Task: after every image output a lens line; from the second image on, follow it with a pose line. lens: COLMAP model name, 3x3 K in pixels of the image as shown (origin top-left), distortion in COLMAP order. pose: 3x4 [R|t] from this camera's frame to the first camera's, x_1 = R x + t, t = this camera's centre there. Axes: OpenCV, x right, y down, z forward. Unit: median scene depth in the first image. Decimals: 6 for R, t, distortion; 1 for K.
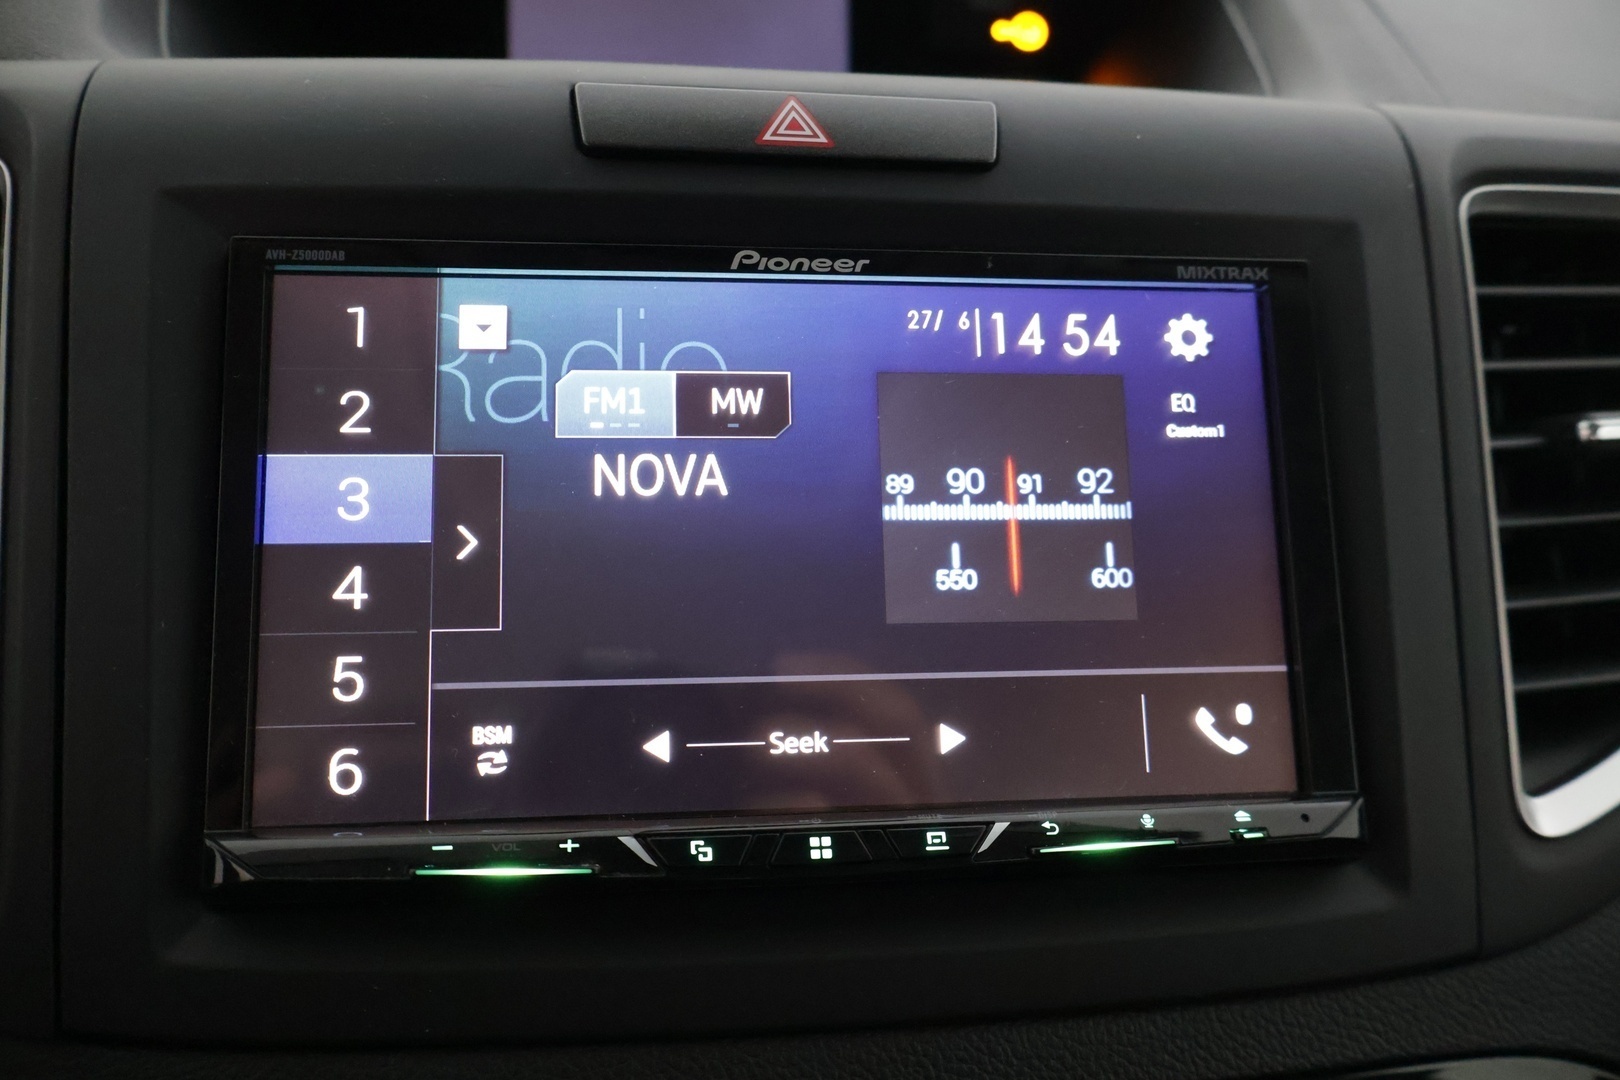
lens RADIAL K [[1488.6, 0, 883.9], [0, 1488.6, 540.5], [0, 0, 1]] dist [-0.009648, -0.011365]
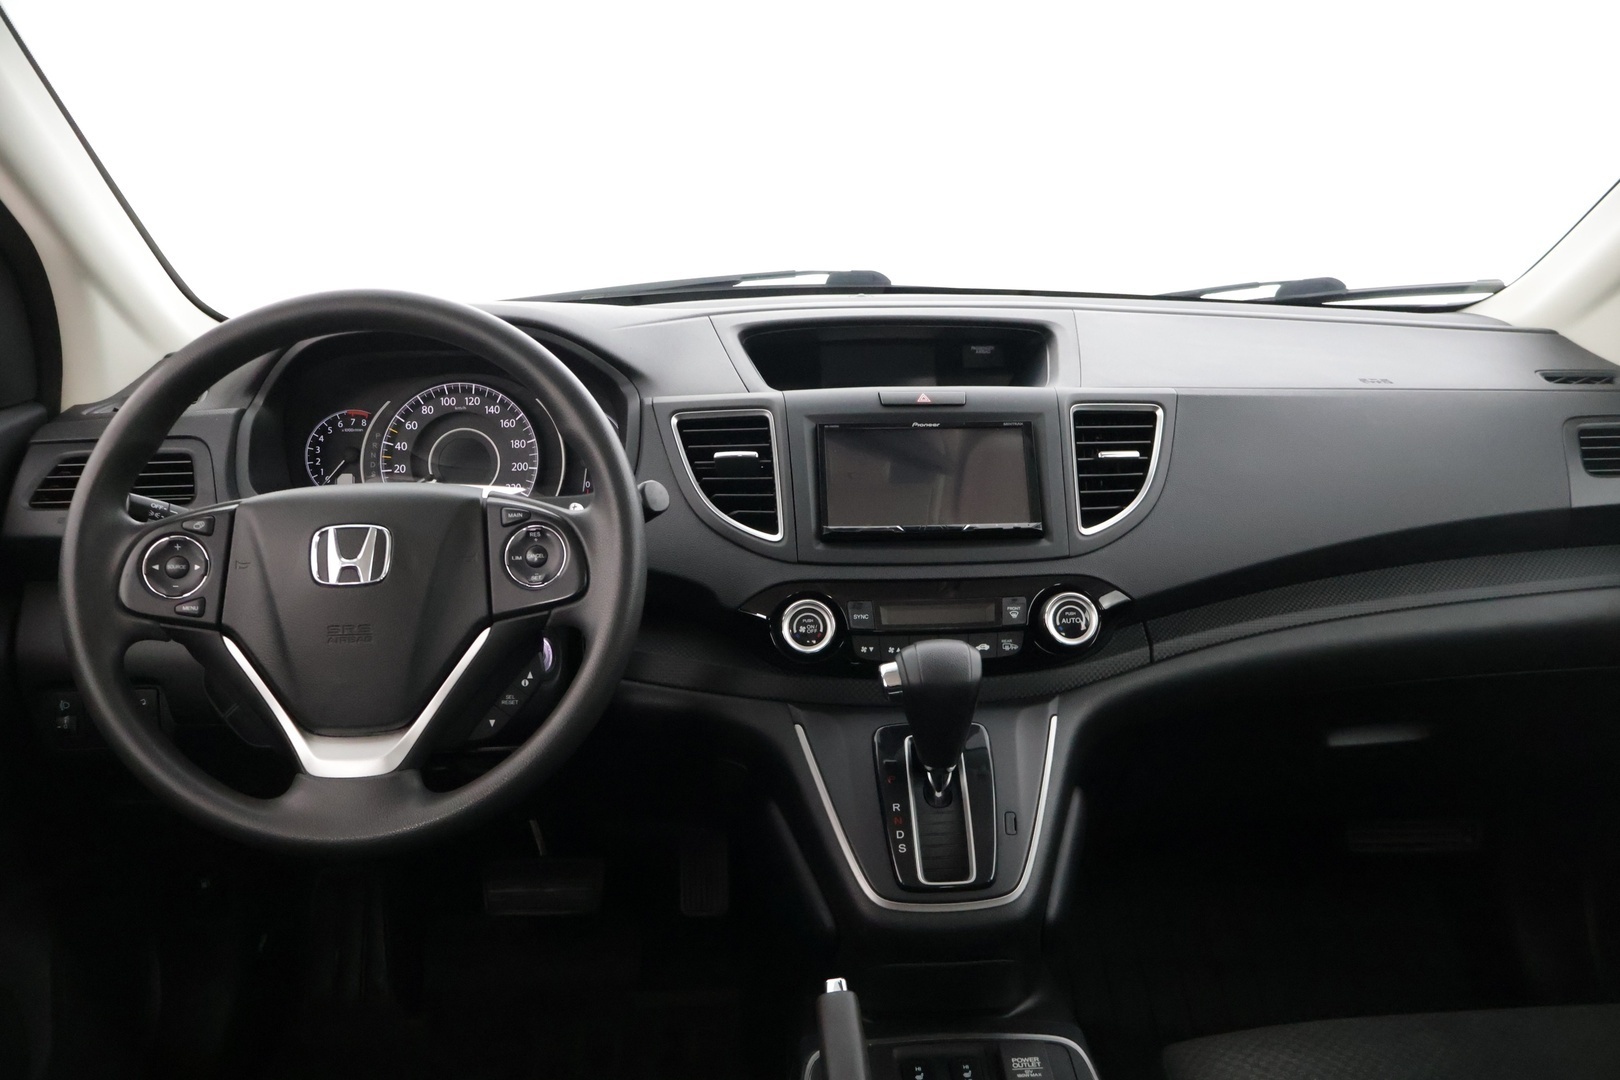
lens RADIAL K [[1378.6, 0, 810.0], [0, 1378.6, 540.0], [0, 0, 1]] dist [-0.010119, 0.002824]
pose [[0.995791, -0.029427, -0.086802, -0.053028], [0.017120, 0.990107, -0.139266, 0.850070], [0.090041, 0.137193, 0.986443, -3.621731]]
